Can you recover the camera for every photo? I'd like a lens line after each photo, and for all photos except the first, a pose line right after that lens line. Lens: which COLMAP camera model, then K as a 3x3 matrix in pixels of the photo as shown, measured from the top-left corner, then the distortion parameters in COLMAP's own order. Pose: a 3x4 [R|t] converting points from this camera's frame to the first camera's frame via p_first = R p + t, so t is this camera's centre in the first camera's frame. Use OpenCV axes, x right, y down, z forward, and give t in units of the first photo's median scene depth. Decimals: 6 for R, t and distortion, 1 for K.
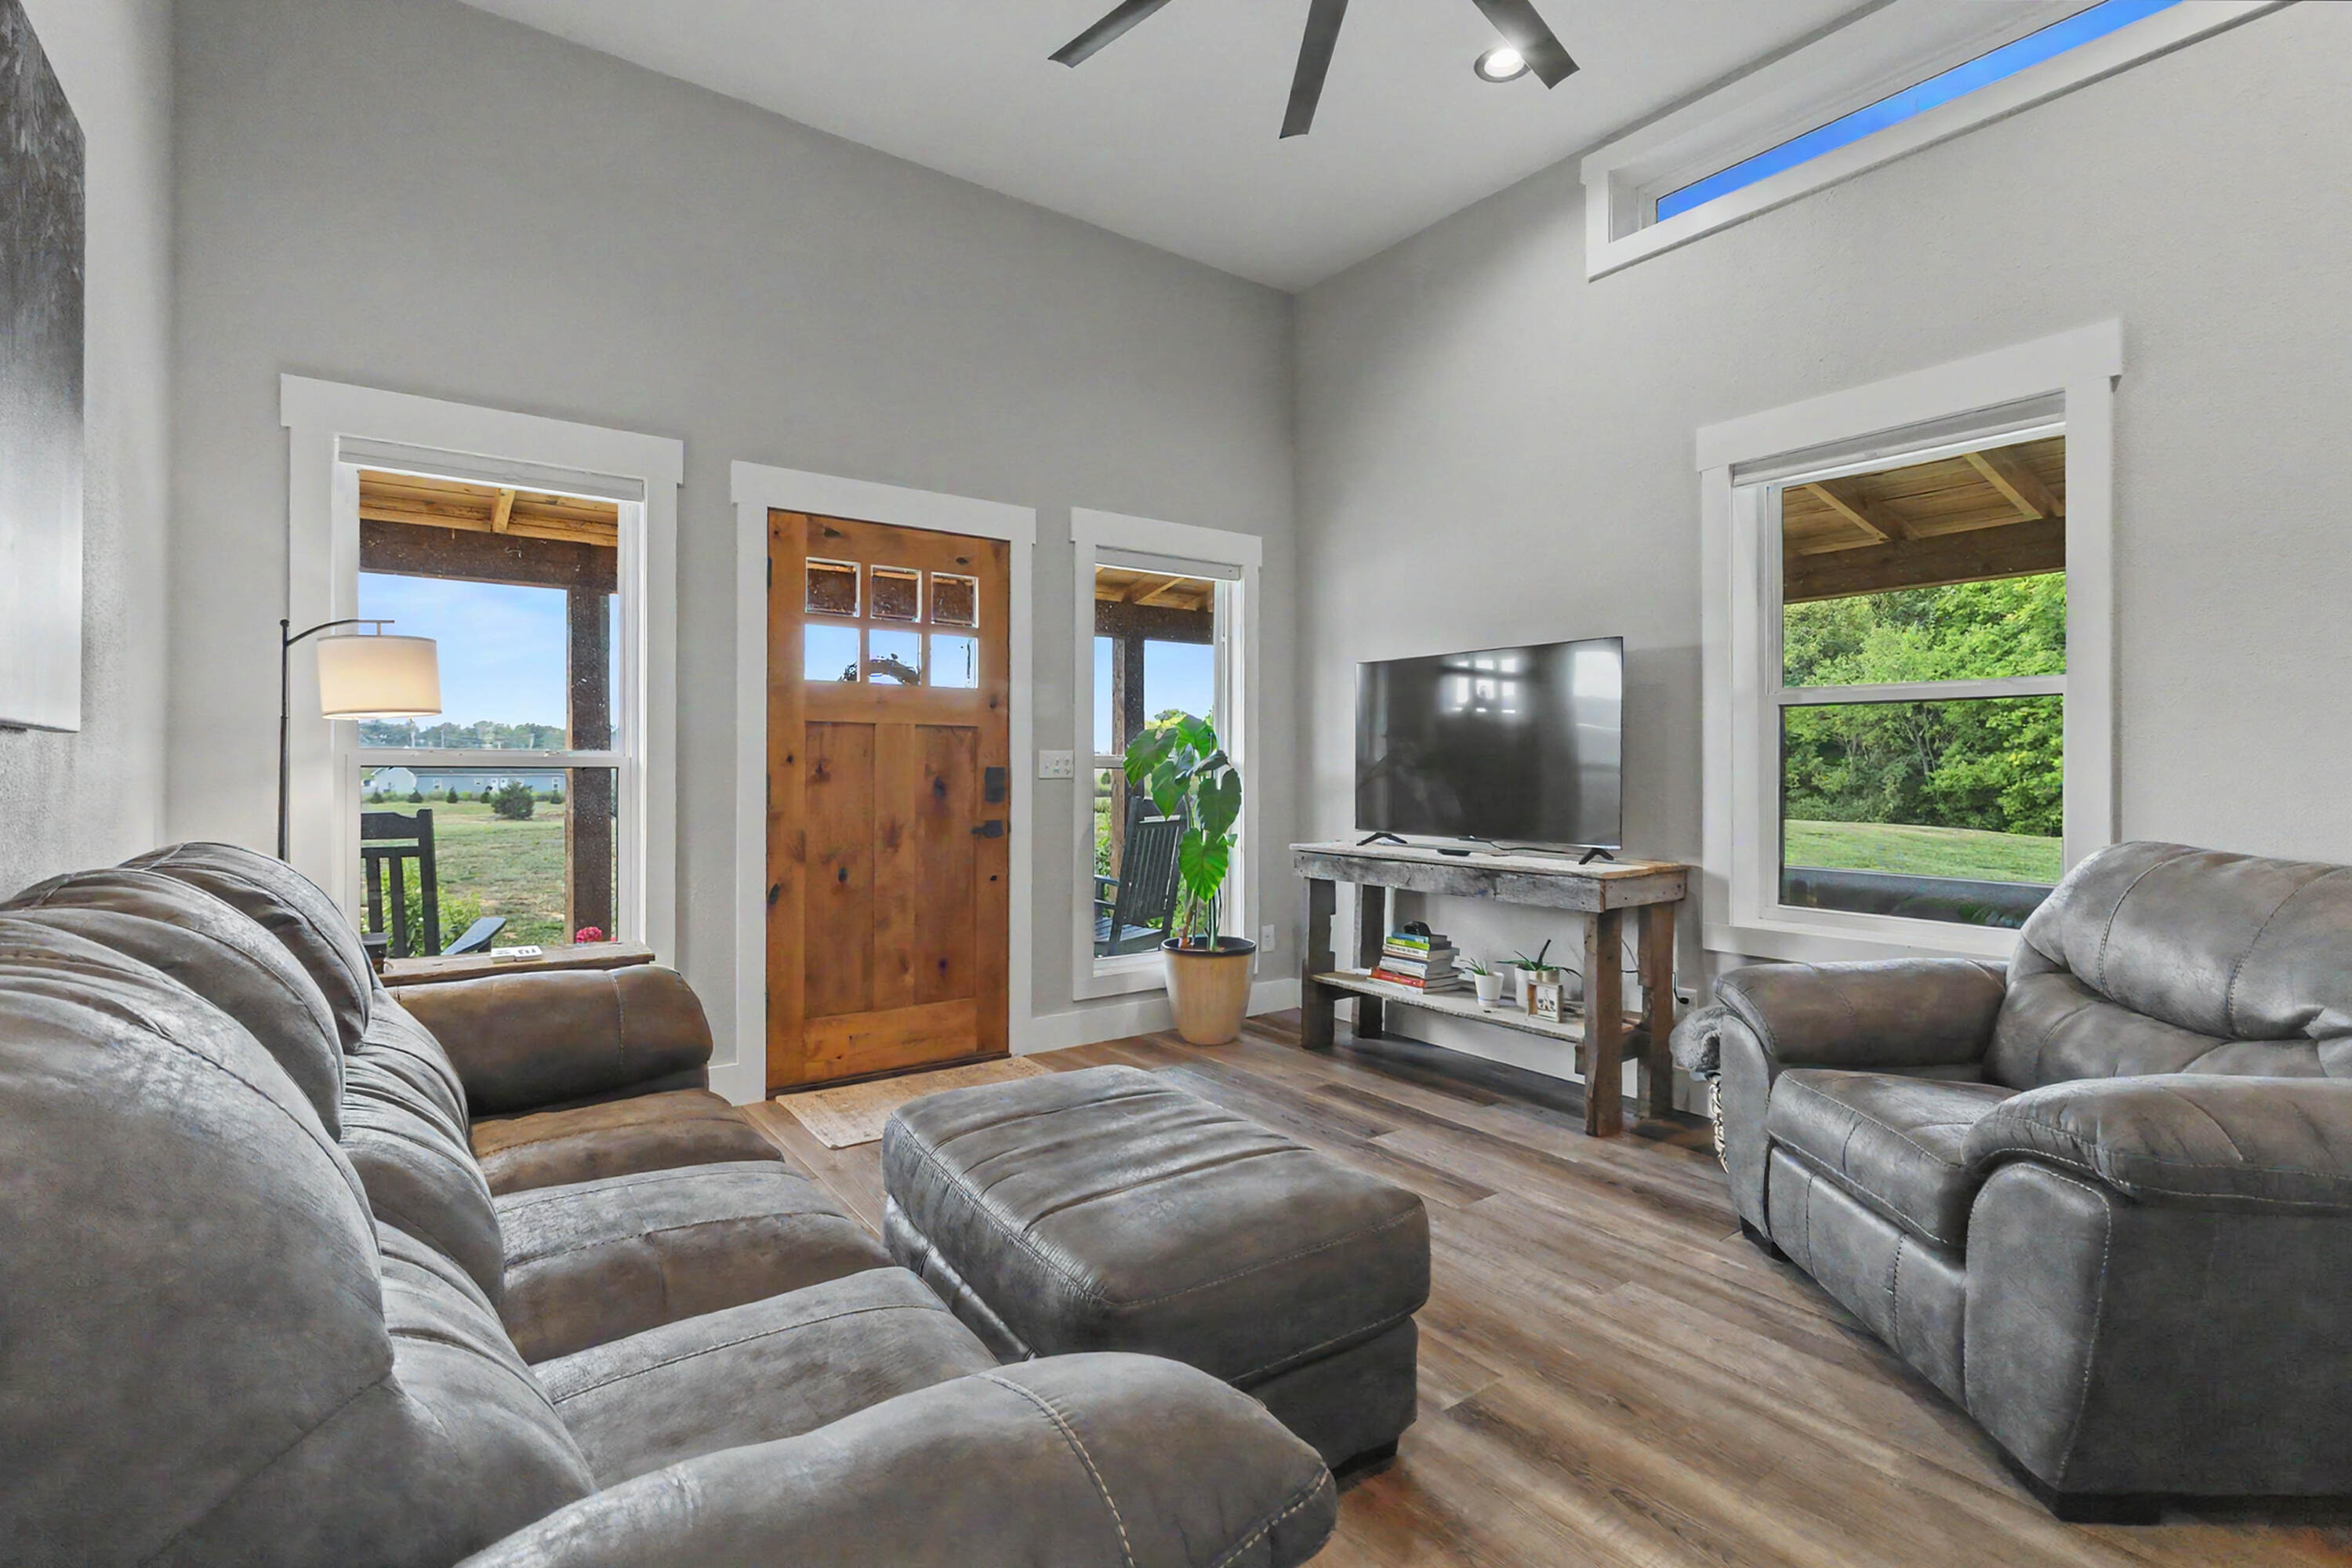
lens RADIAL K [[1083.6, 0, 1192.4], [0, 1083.6, 770.4], [0, 0, 1]] dist [0.010725, -0.000396]
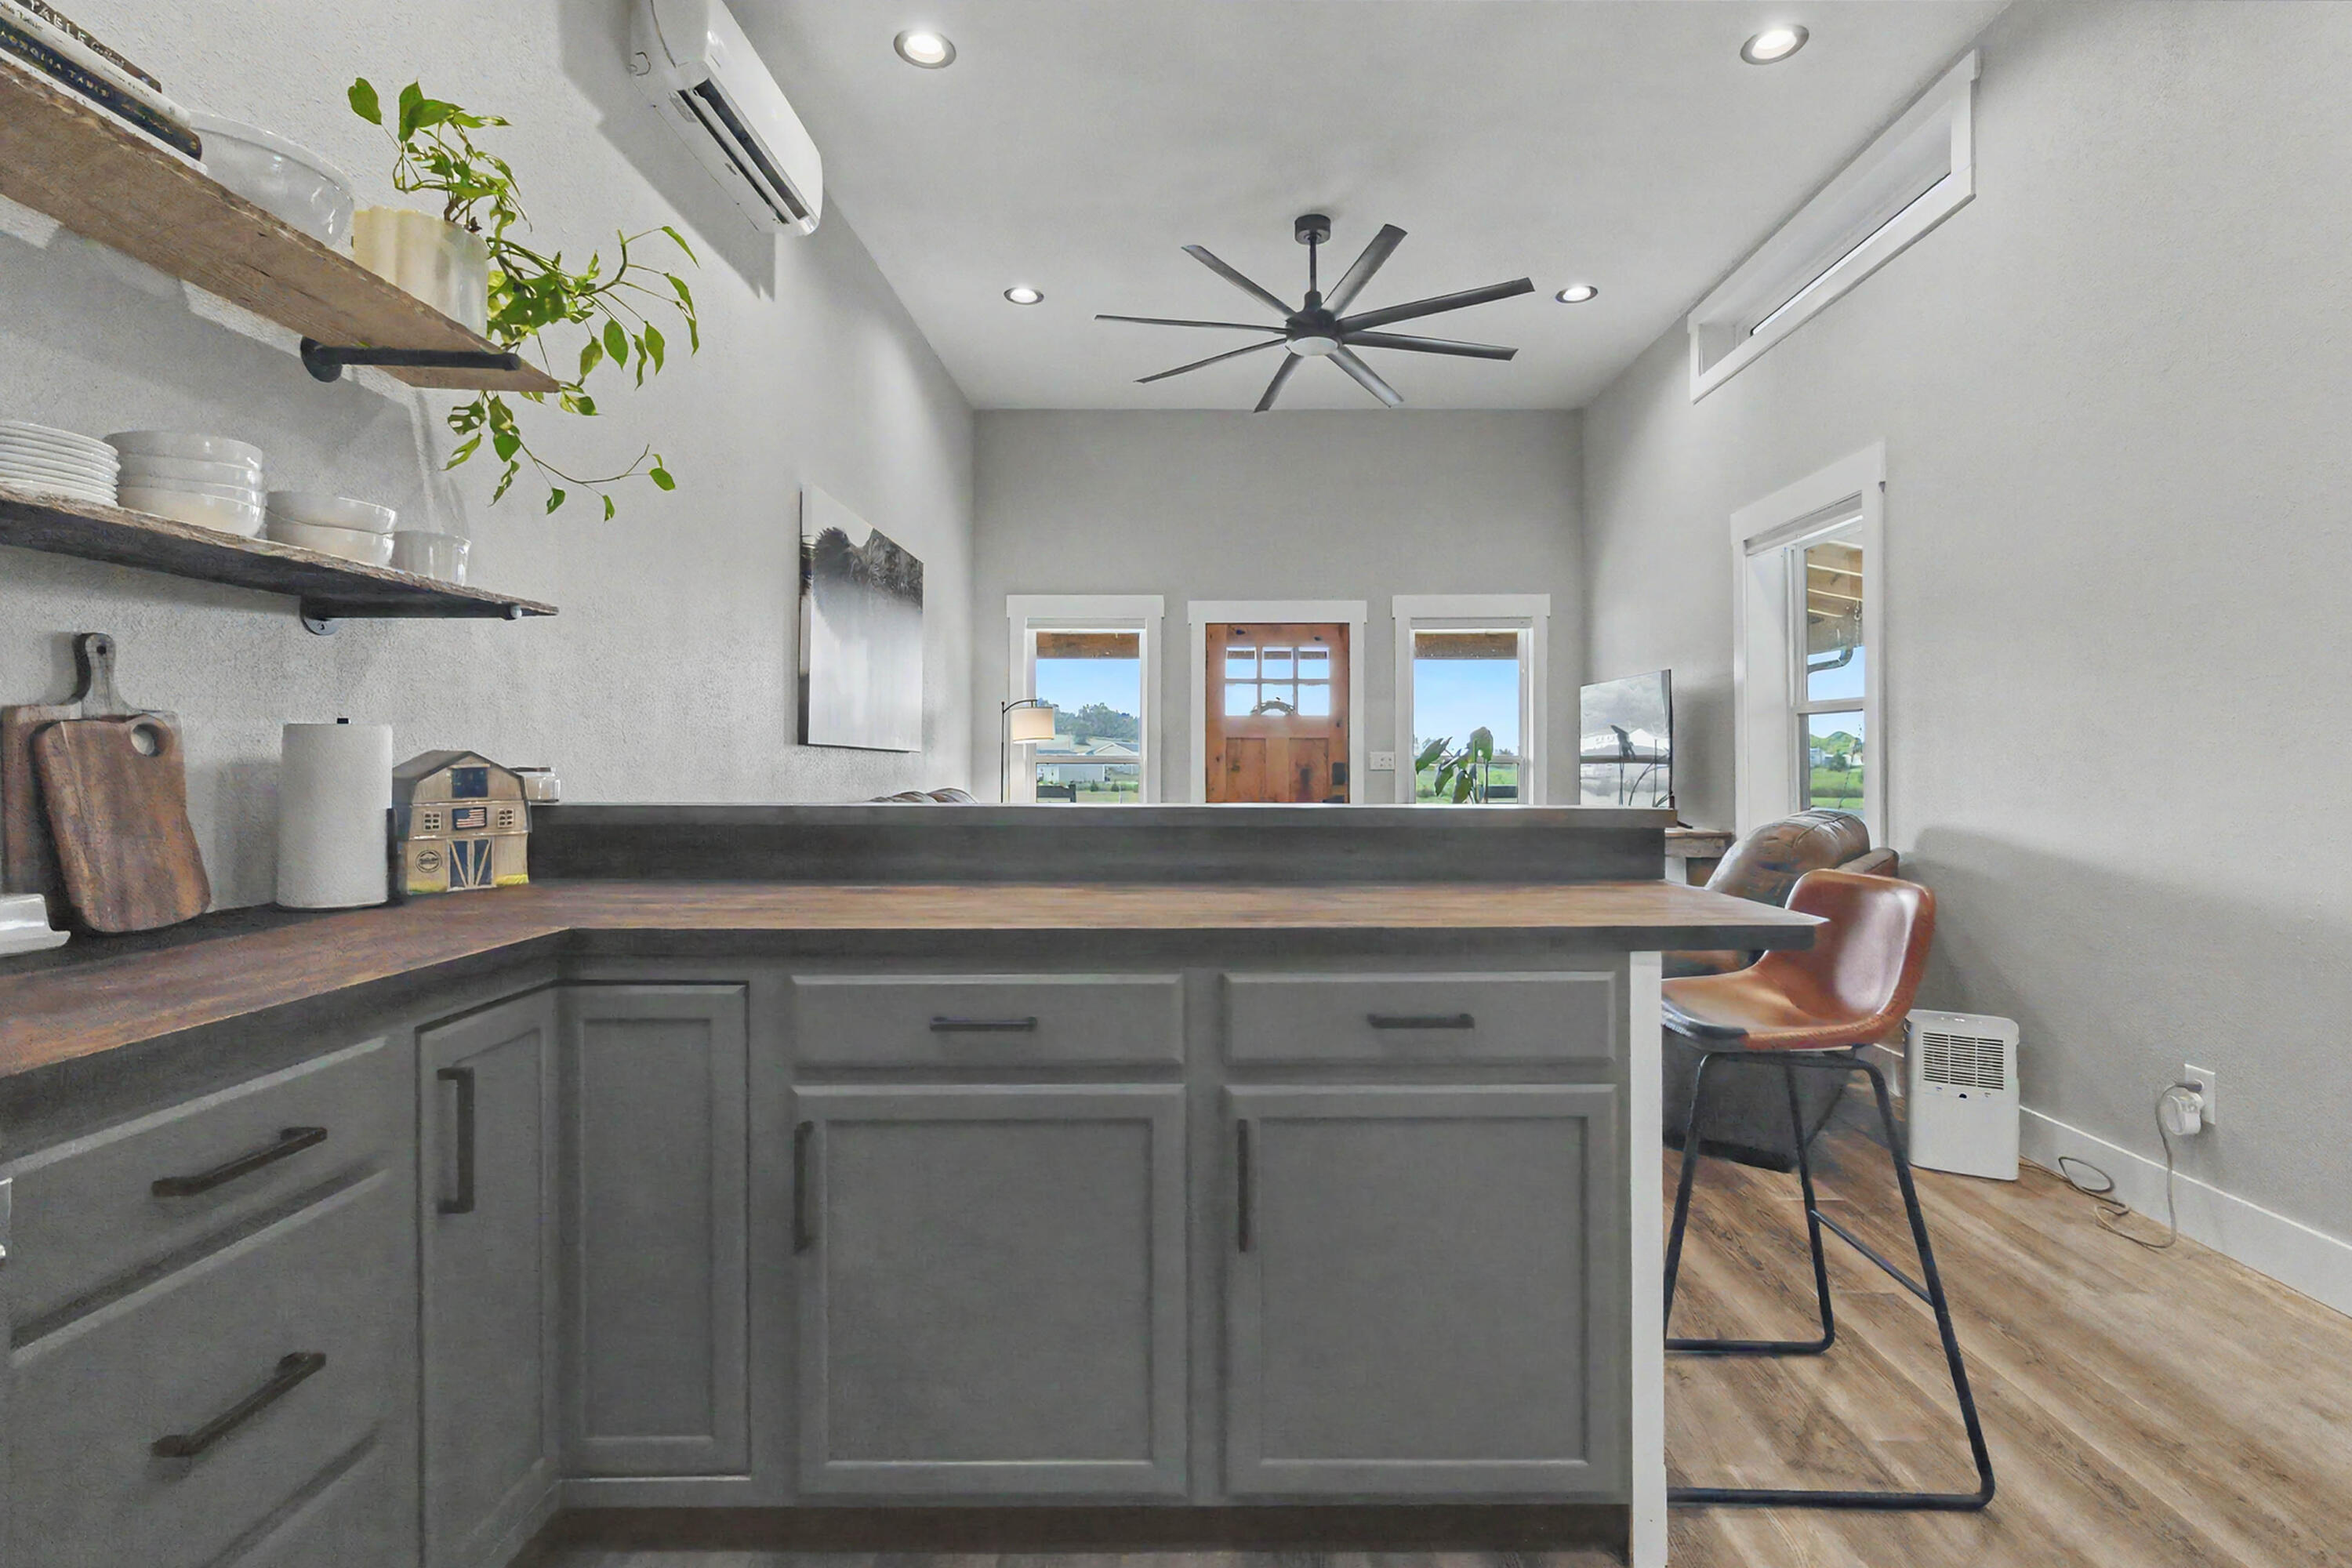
lens RADIAL K [[1083.6, 0, 1189.7], [0, 1083.6, 791.4], [0, 0, 1]] dist [0.010725, -0.000396]
pose [[0.790152, 0.011629, -0.612801, 0.675125], [-0.000520, 0.999832, 0.018304, 0.010609], [0.612911, -0.014144, 0.790025, -0.449951]]
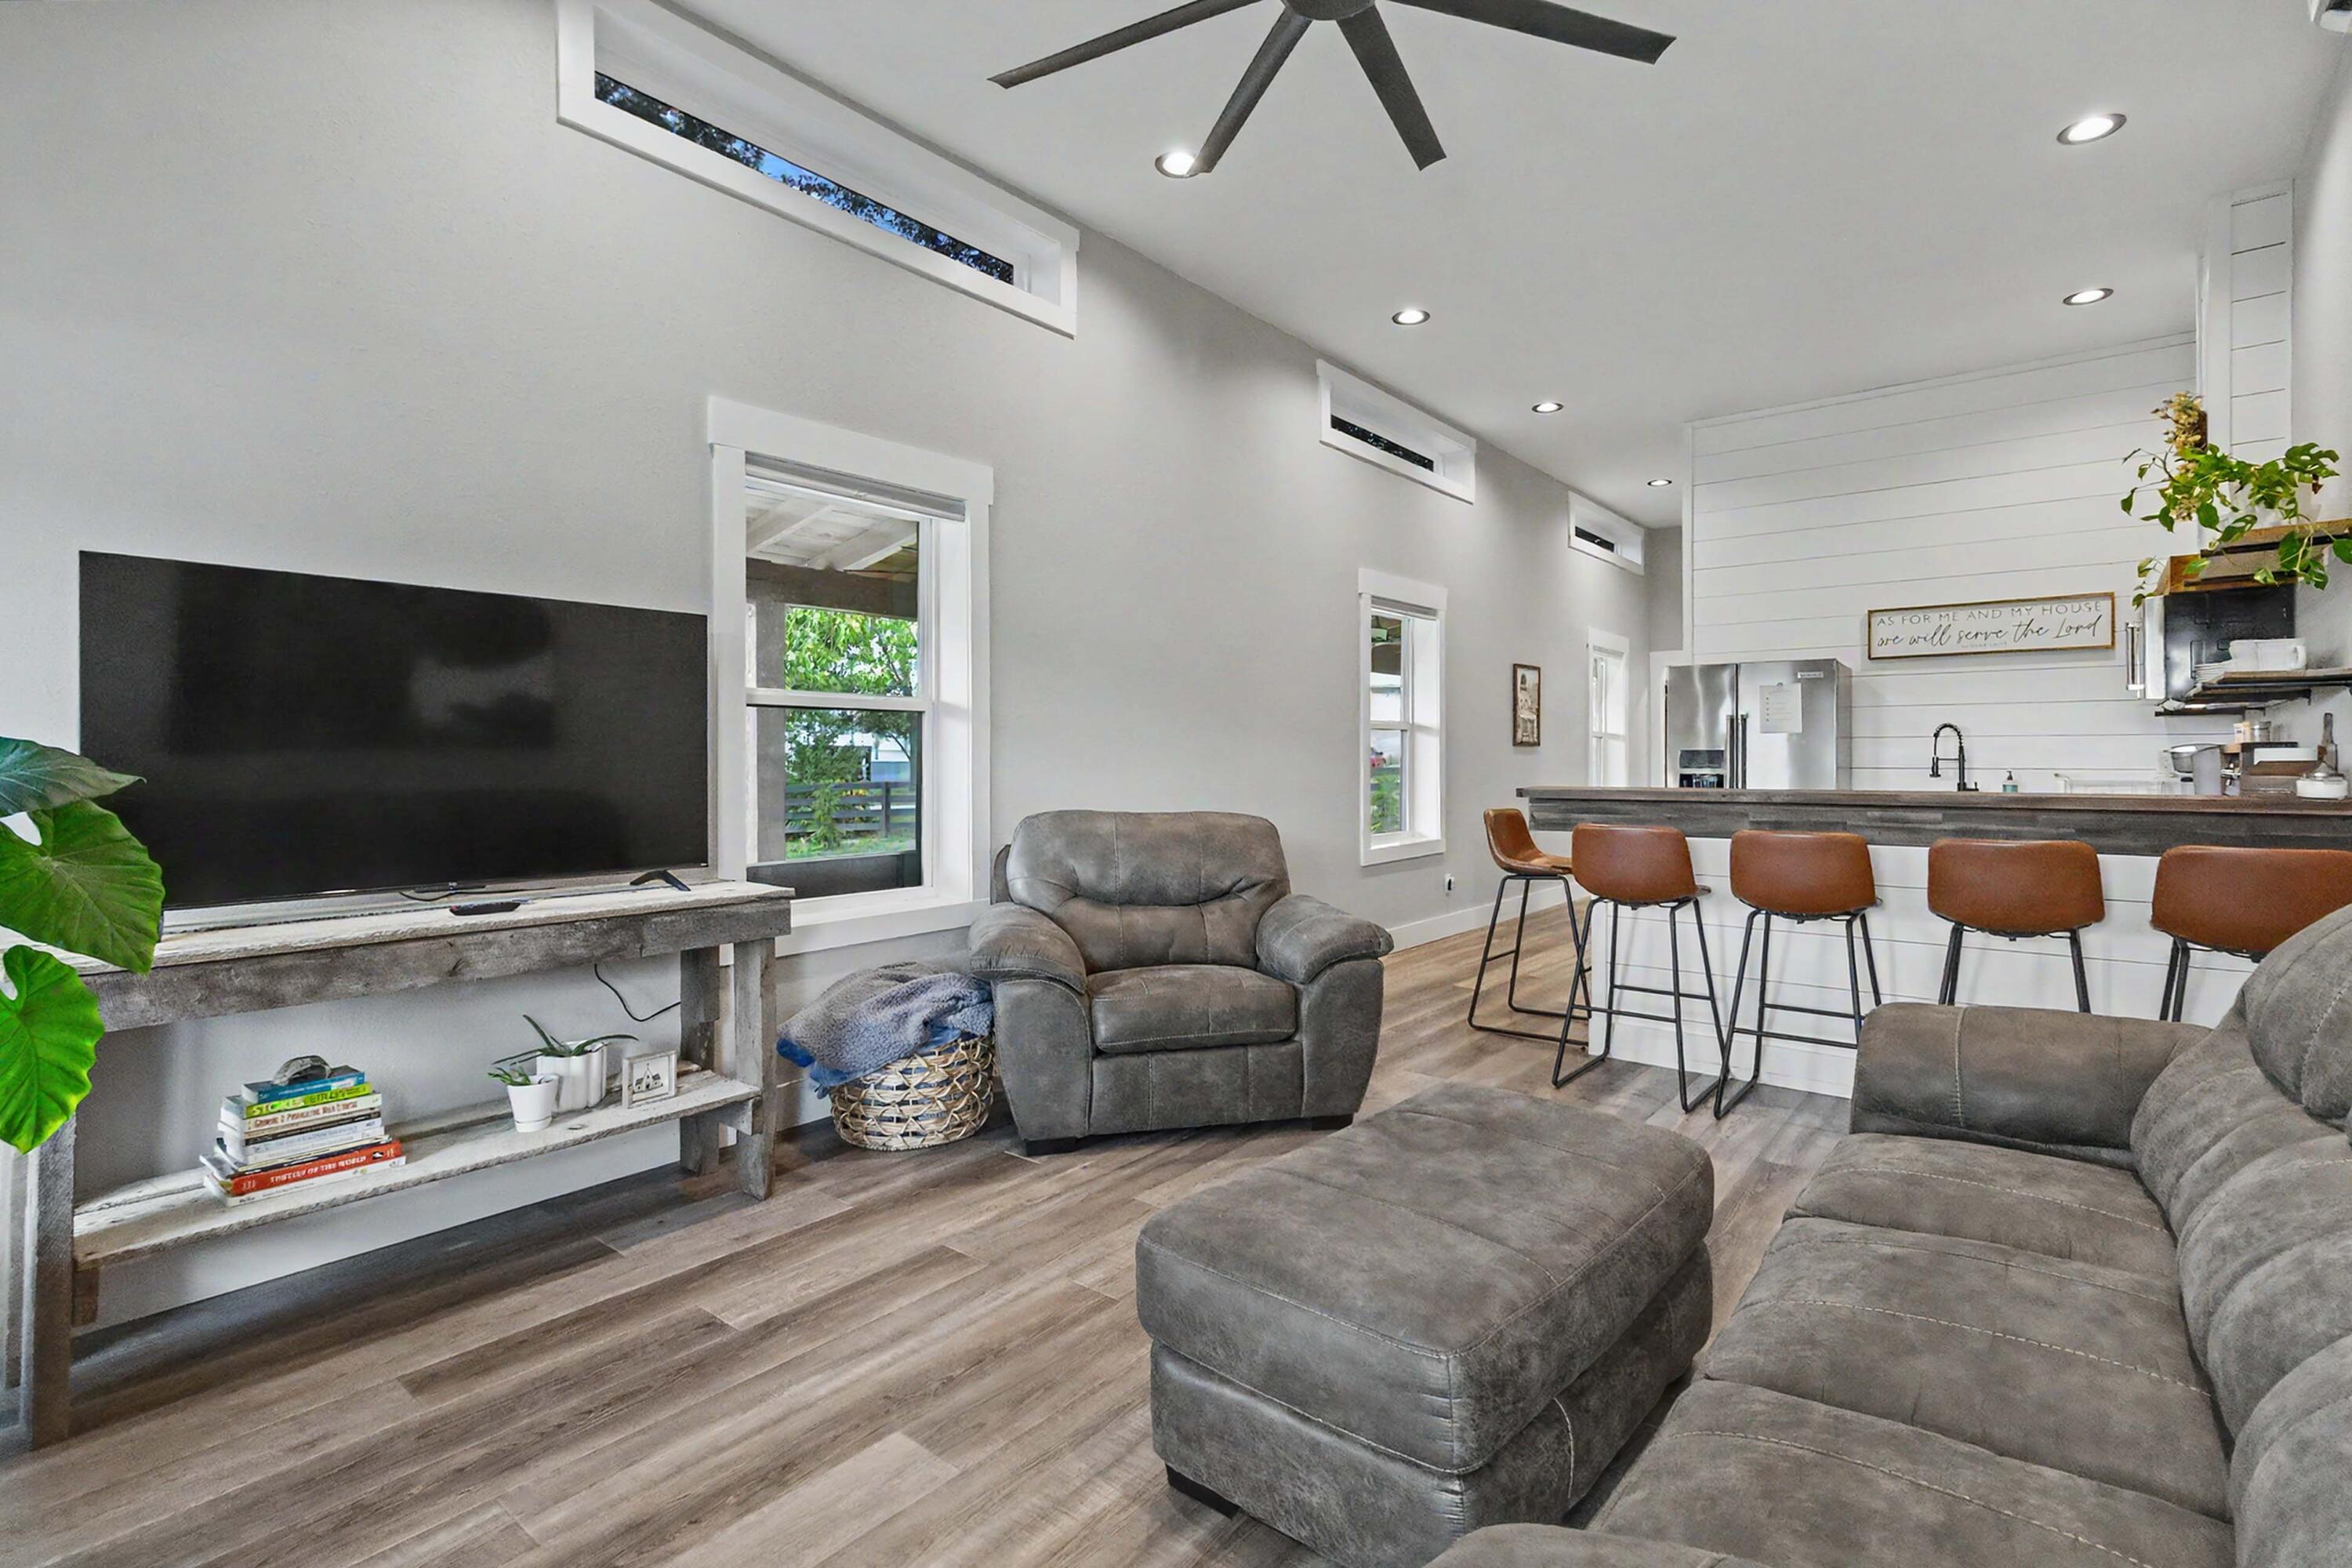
lens RADIAL K [[1083.6, 0, 1181.4], [0, 1083.6, 762.0], [0, 0, 1]] dist [0.010725, -0.000396]
pose [[-0.234864, -0.012366, 0.971950, -0.451167], [0.002188, 0.999910, 0.013251, -0.017037], [-0.972026, 0.005239, -0.234815, 0.730395]]
